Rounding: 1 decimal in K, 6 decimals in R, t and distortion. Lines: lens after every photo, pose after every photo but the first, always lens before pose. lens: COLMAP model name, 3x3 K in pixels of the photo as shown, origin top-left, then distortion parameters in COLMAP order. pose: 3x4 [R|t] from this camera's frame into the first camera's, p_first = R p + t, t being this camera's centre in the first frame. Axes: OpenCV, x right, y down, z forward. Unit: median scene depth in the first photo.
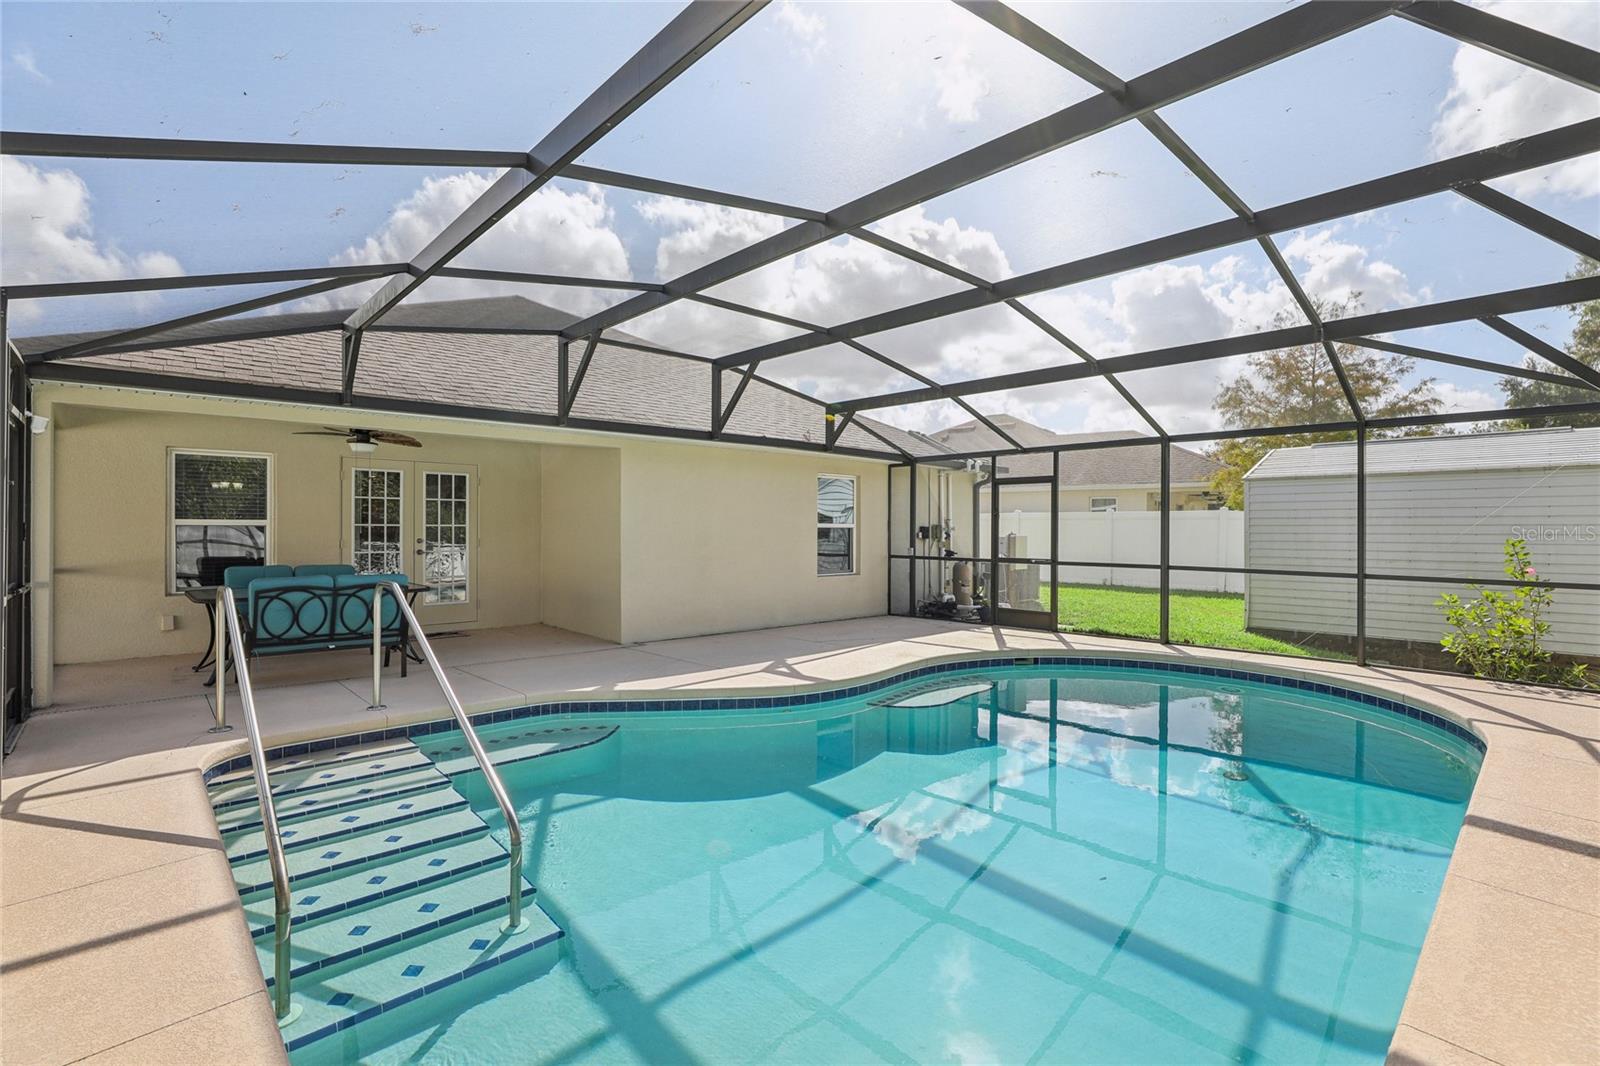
lens RADIAL K [[732.9, 0, 800.1], [0, 732.9, 523.3], [0, 0, 1]] dist [-0.030710, 0.012849]
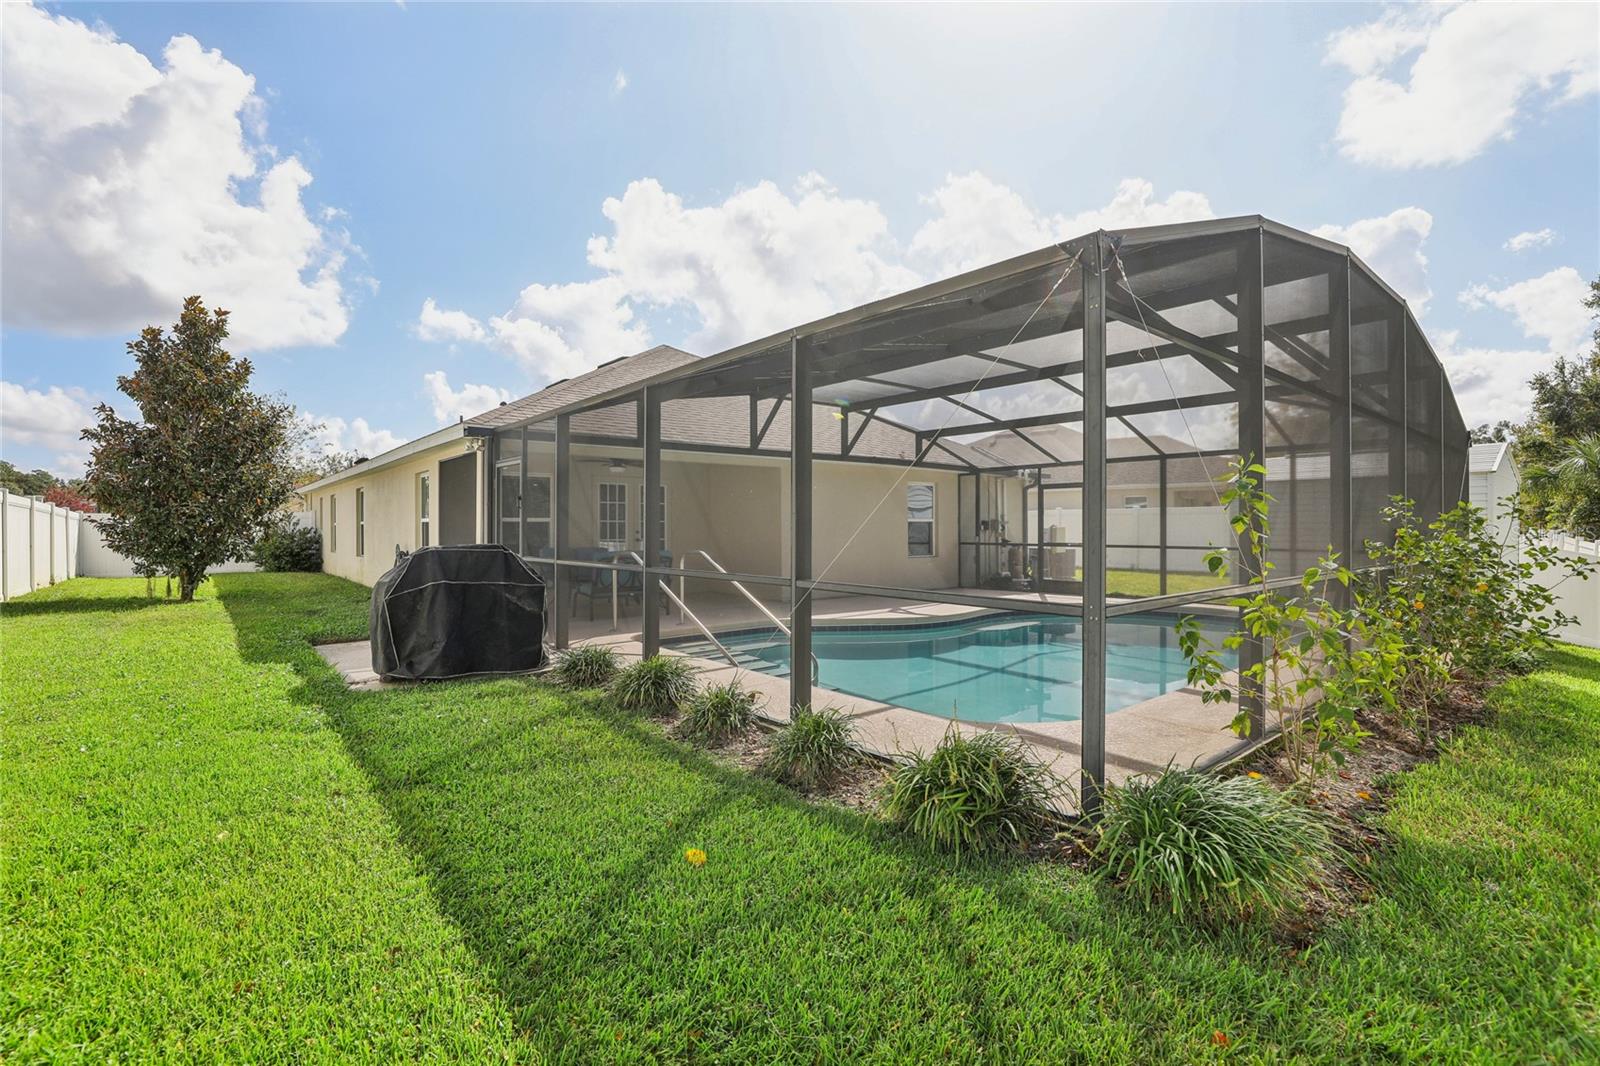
lens RADIAL K [[710.4, 0, 800.0], [0, 710.4, 533.0], [0, 0, 1]] dist [-0.027577, 0.000015]
pose [[0.998141, -0.009579, -0.060193, -0.102341], [0.010362, 0.999865, 0.012713, 0.008171], [0.060063, -0.013313, 0.998106, -0.343745]]
